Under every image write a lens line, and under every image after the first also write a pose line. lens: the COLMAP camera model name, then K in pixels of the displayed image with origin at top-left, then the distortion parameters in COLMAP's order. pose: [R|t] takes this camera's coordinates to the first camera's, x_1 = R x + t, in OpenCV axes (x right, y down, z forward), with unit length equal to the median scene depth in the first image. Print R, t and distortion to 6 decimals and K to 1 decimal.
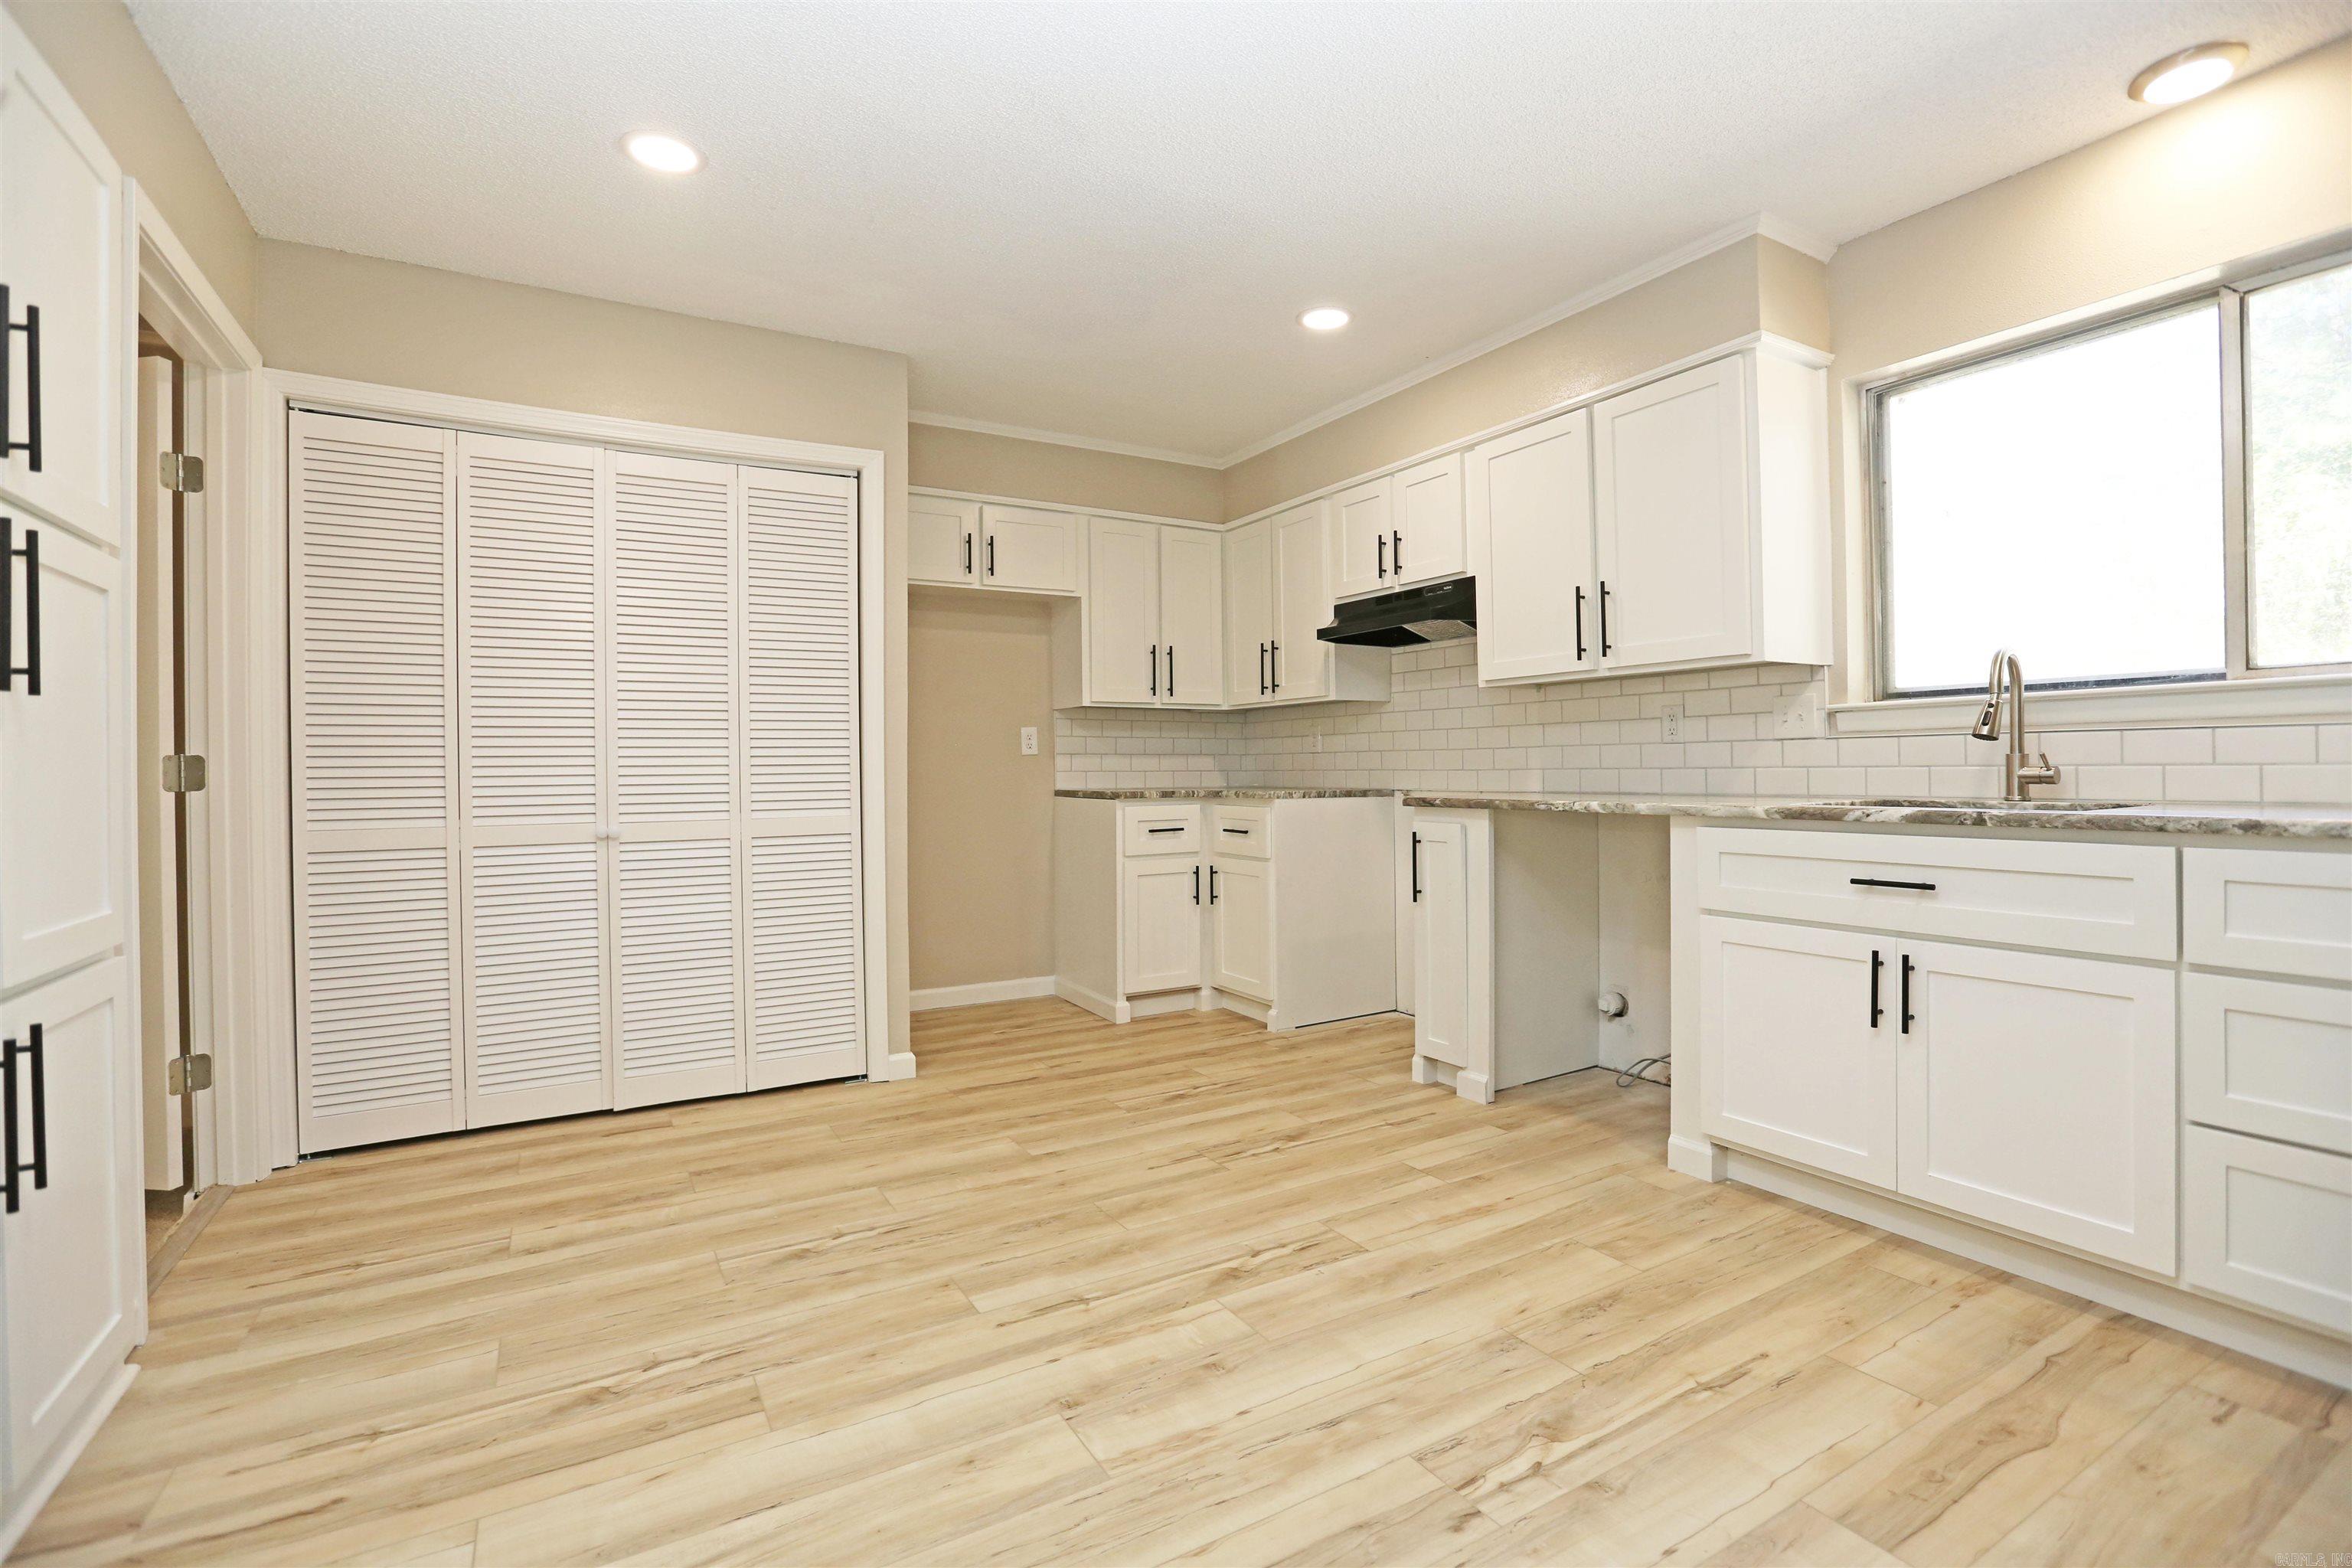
lens RADIAL K [[1070.7, 0, 1173.2], [0, 1070.7, 770.2], [0, 0, 1]] dist [-0.054092, 0.018333]
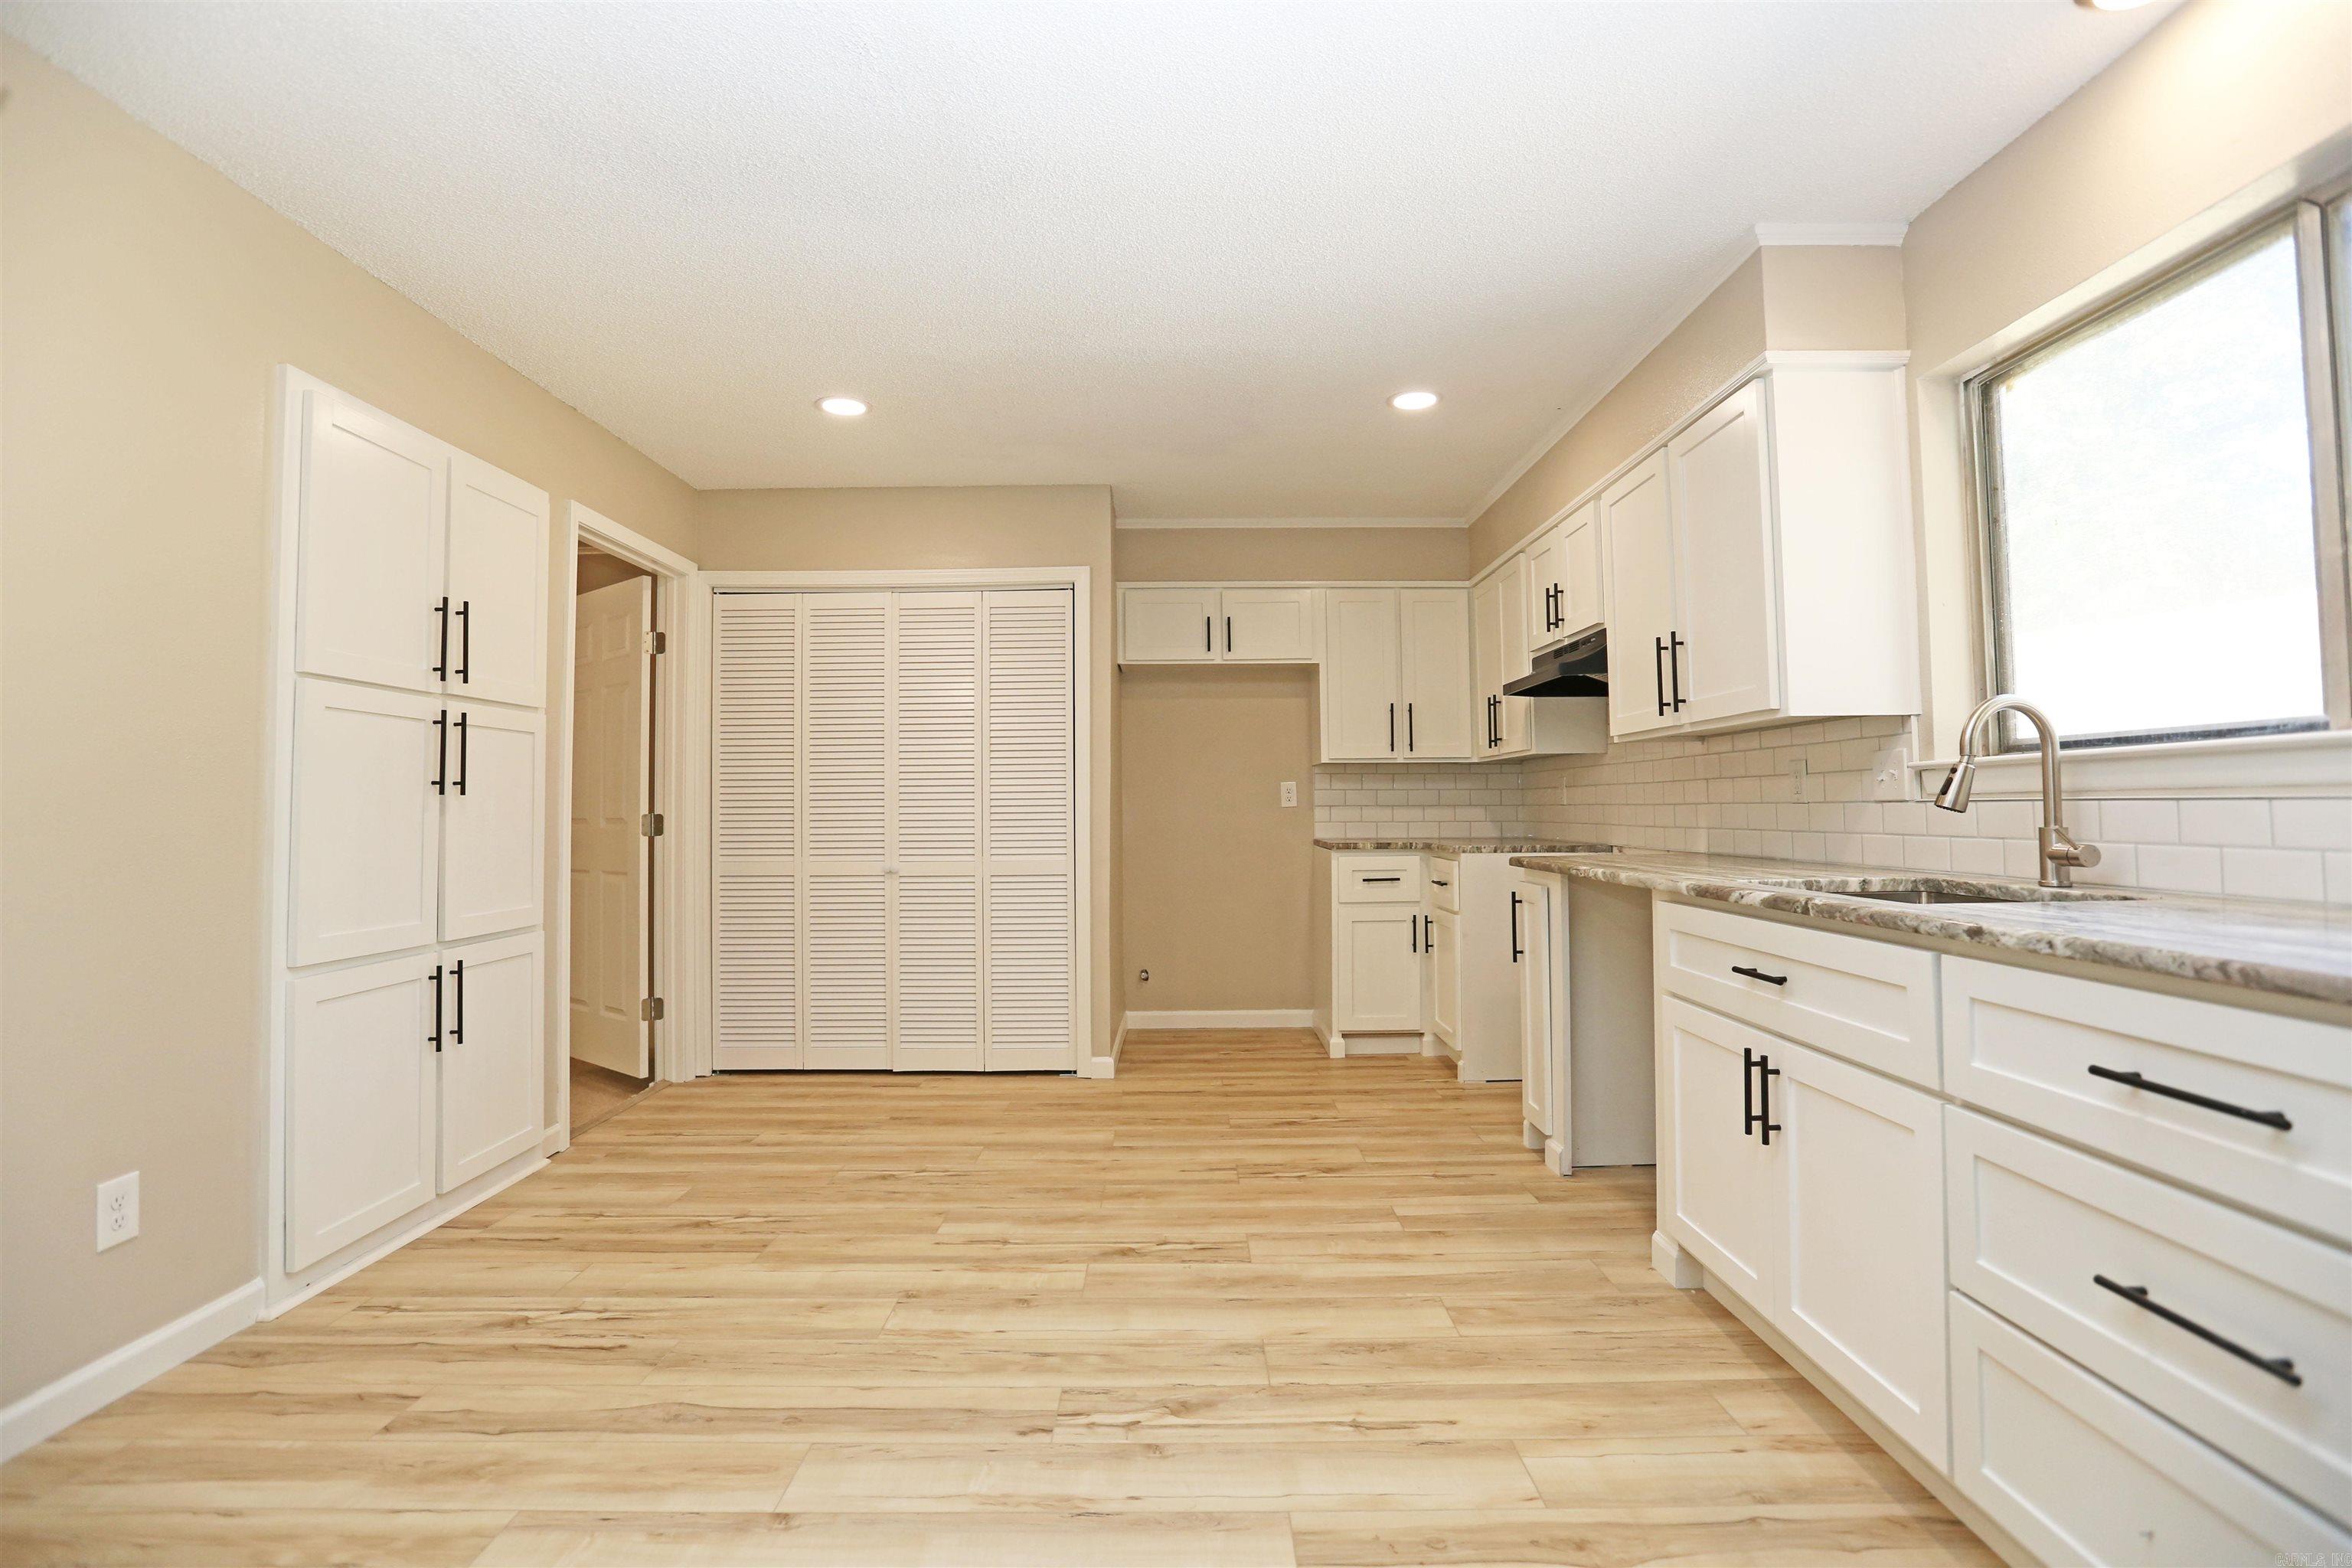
lens RADIAL K [[1070.7, 0, 1173.2], [0, 1070.7, 770.2], [0, 0, 1]] dist [-0.054092, 0.018333]
pose [[0.861739, -0.014903, -0.507134, 0.491003], [-0.001334, 0.999498, -0.031639, -0.025813], [0.507351, 0.027941, 0.861287, -0.024184]]
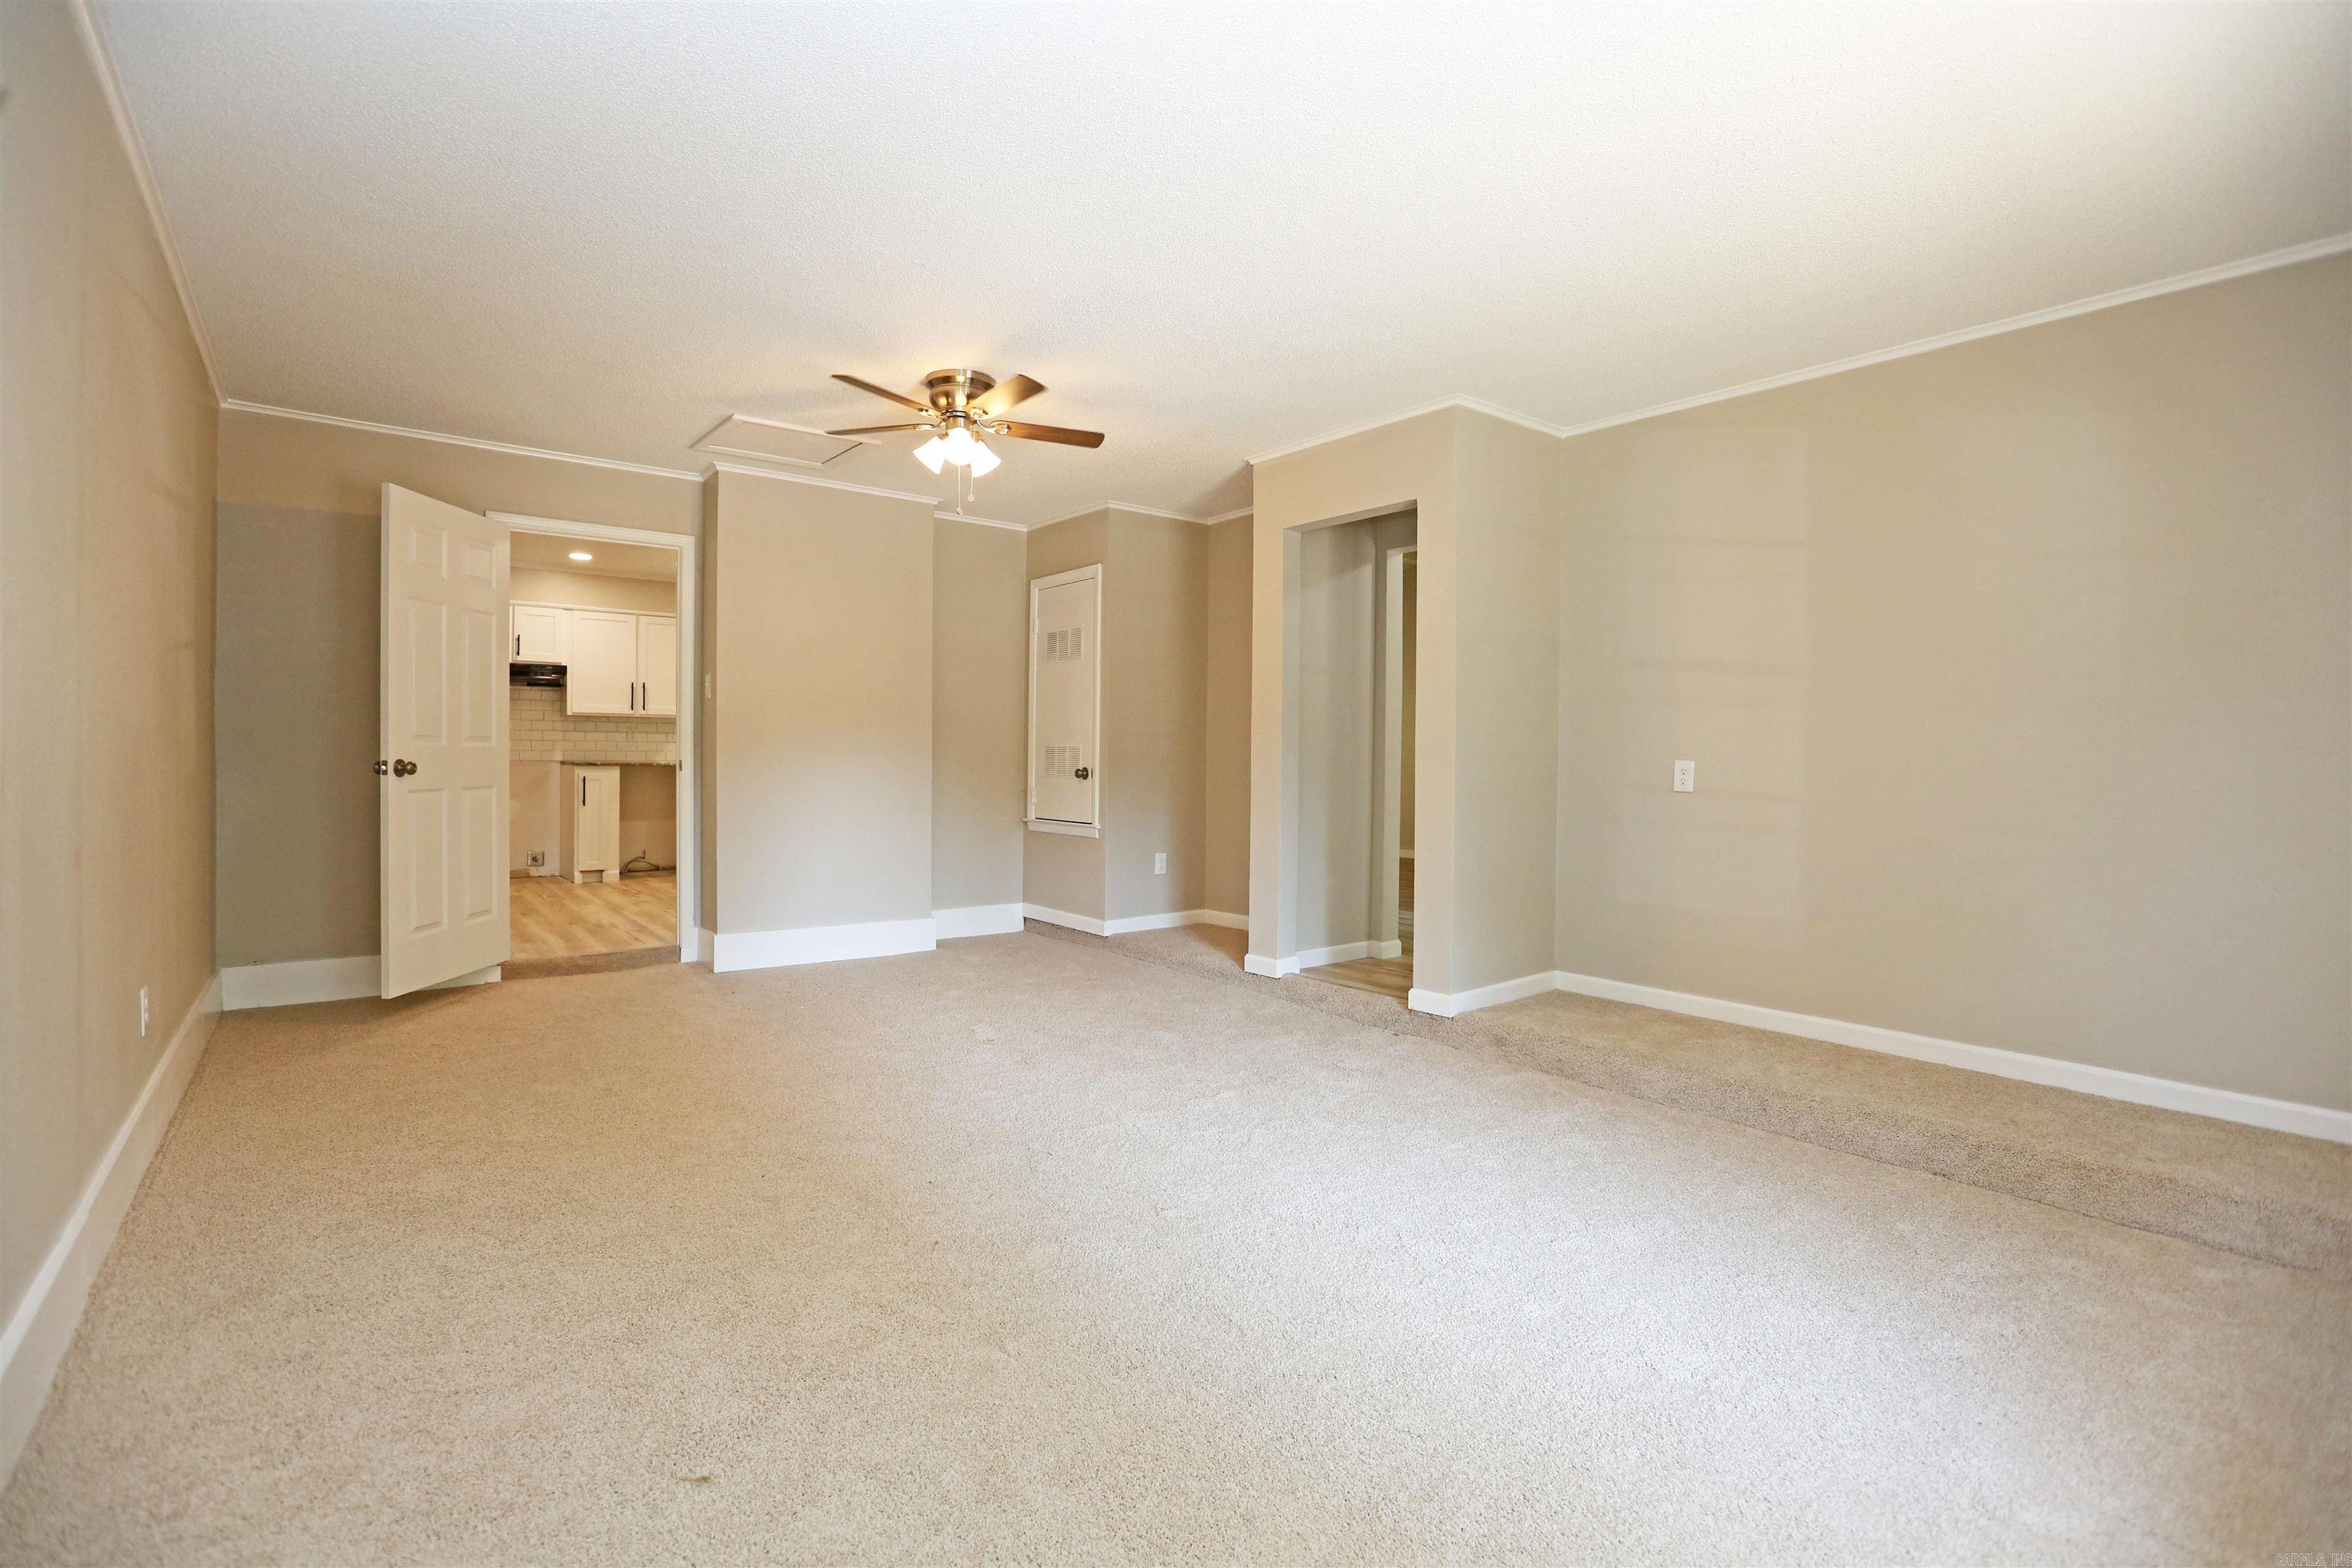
lens RADIAL K [[1070.7, 0, 1173.2], [0, 1070.7, 770.2], [0, 0, 1]] dist [-0.054092, 0.018333]
pose [[-0.132597, -0.004852, 0.991158, -2.458752], [-0.007356, 0.999965, 0.003911, 0.026452], [-0.991143, -0.006772, -0.132628, 0.005056]]
